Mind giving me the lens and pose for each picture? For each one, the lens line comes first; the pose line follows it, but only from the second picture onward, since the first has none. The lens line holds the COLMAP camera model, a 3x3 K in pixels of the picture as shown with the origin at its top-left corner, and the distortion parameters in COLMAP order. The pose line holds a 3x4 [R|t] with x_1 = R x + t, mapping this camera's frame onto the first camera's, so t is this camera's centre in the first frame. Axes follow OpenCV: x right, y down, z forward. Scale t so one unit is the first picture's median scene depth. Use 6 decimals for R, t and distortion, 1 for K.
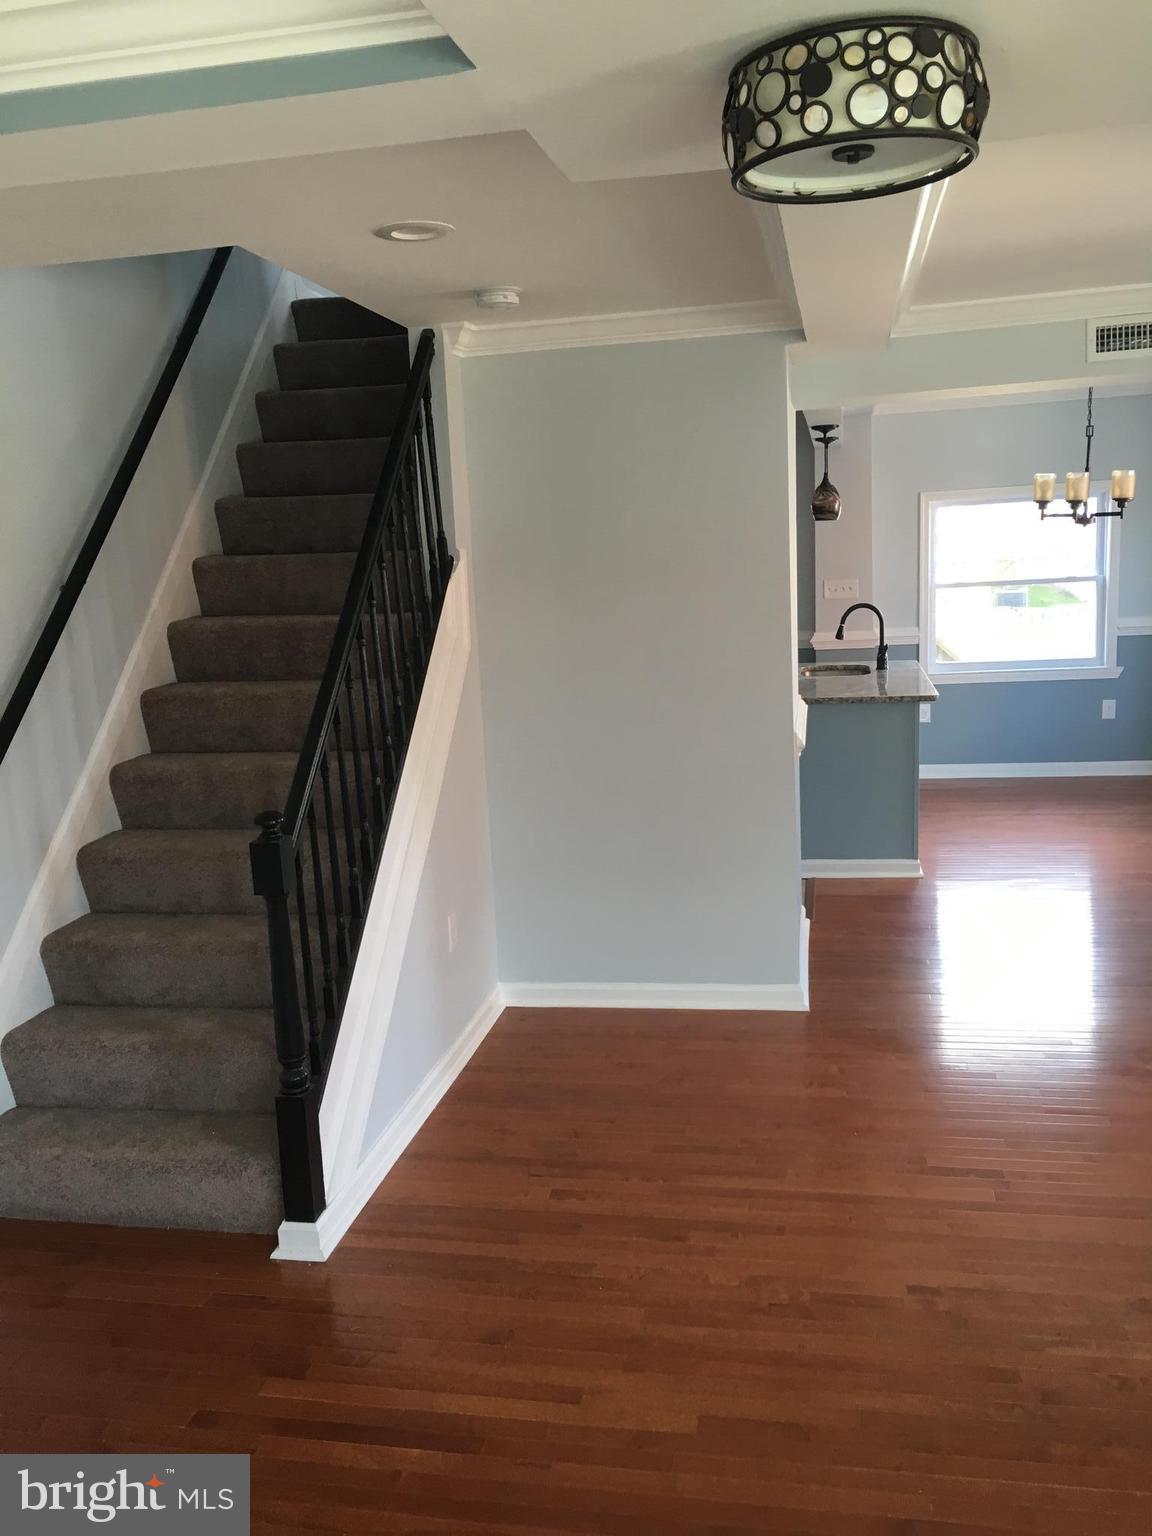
lens RADIAL K [[1301.0, 0, 572.6], [0, 1301.0, 769.1], [0, 0, 1]] dist [0.072987, -0.092483]
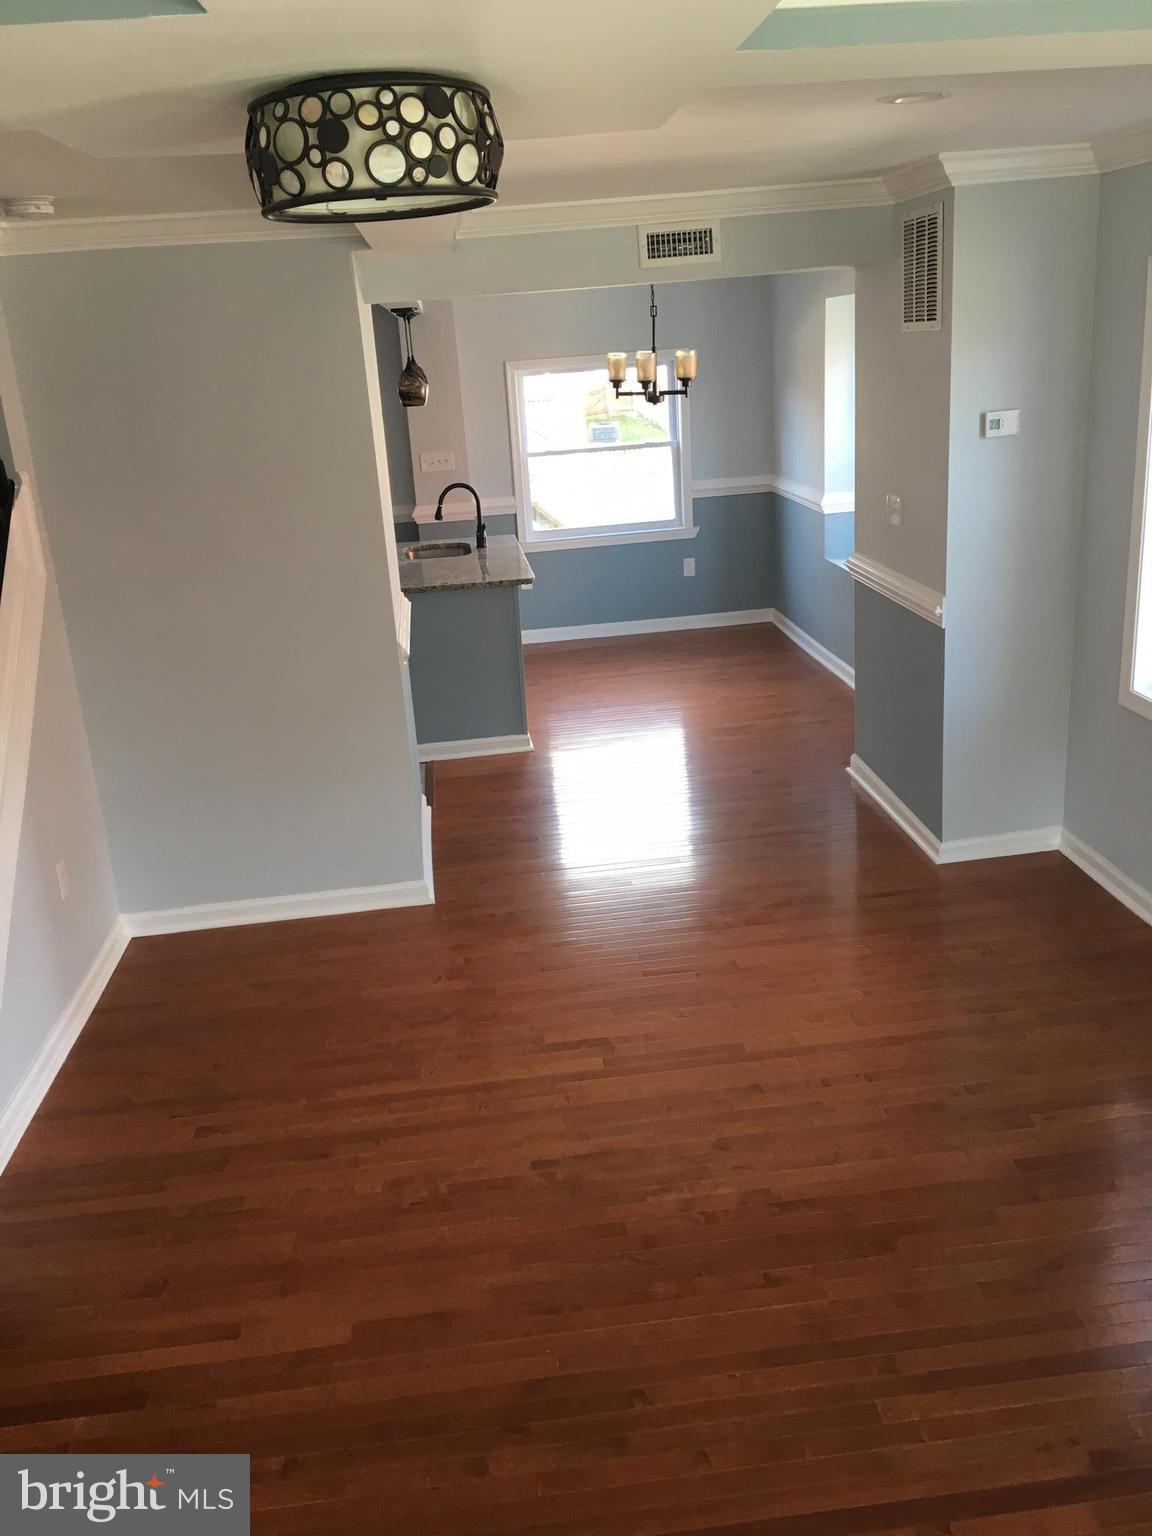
lens RADIAL K [[1301.0, 0, 573.4], [0, 1301.0, 767.9], [0, 0, 1]] dist [0.072987, -0.092483]
pose [[0.956363, -0.103119, 0.273380, 0.011781], [0.068761, 0.988805, 0.132429, -0.057036], [-0.283976, -0.107852, 0.952746, -0.025660]]
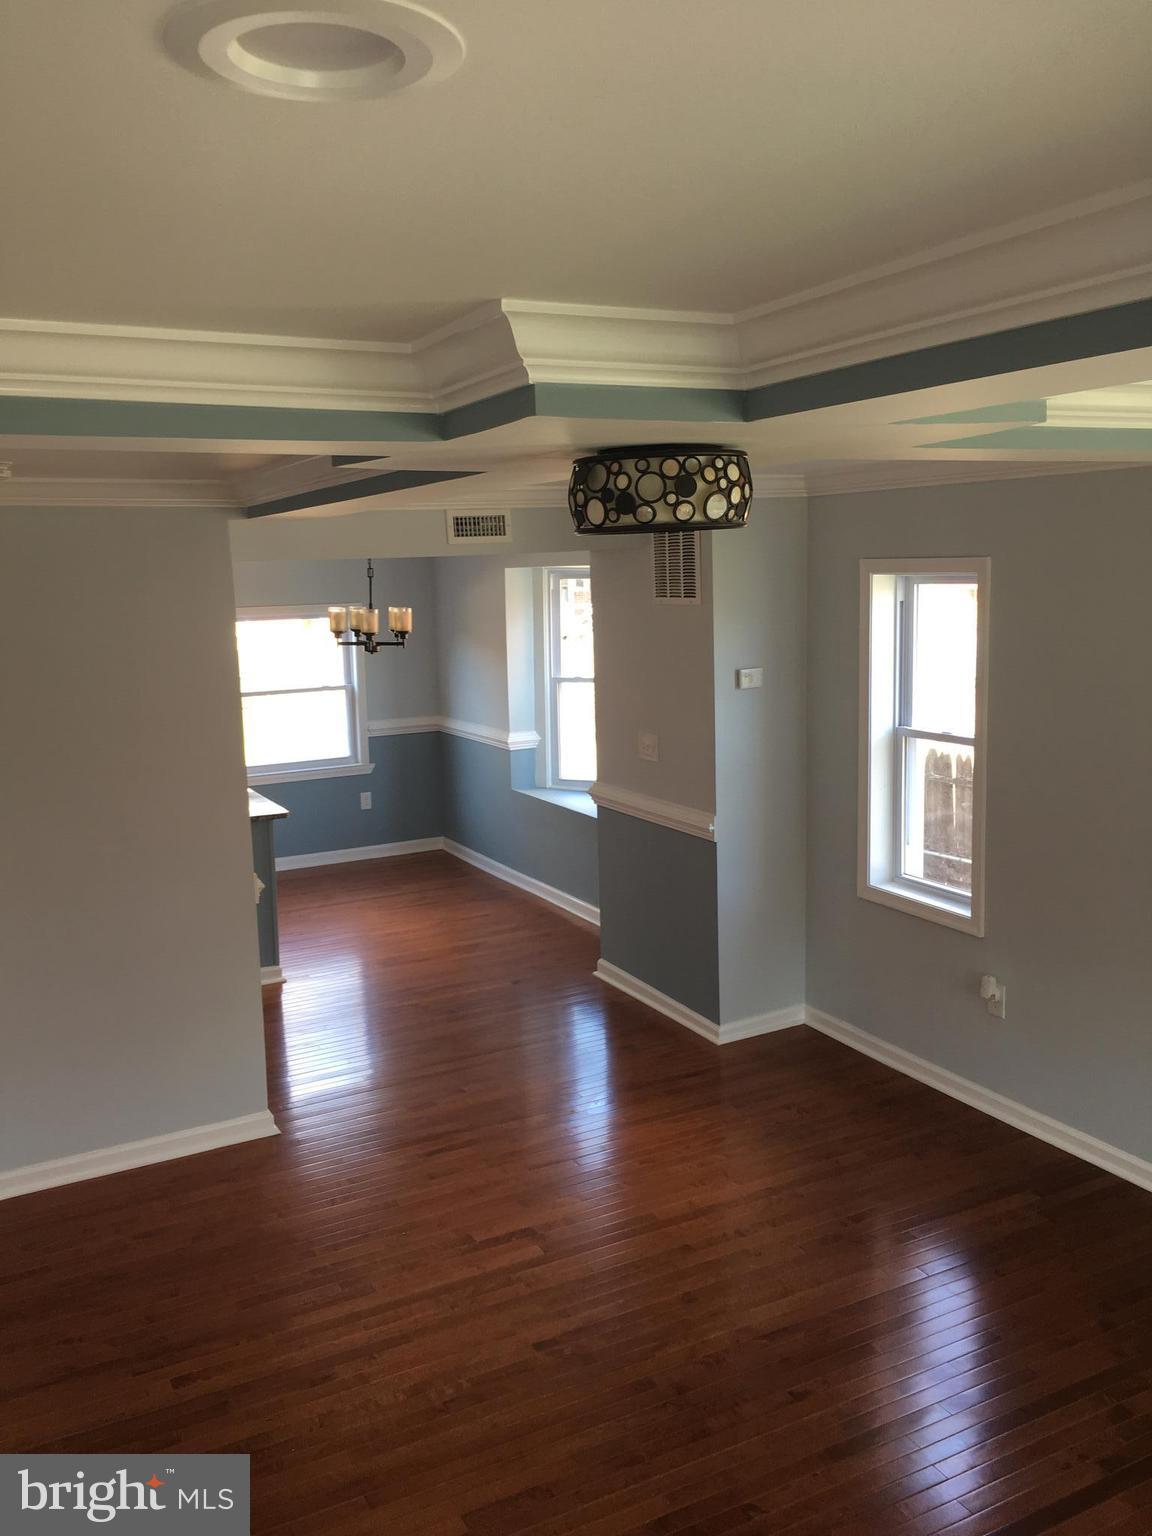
lens RADIAL K [[1301.0, 0, 573.6], [0, 1301.0, 764.0], [0, 0, 1]] dist [0.072987, -0.092483]
pose [[0.780408, -0.064643, 0.621920, -0.283573], [0.096342, 0.995195, -0.017452, -0.073930], [-0.617804, 0.073536, 0.782886, -0.002789]]
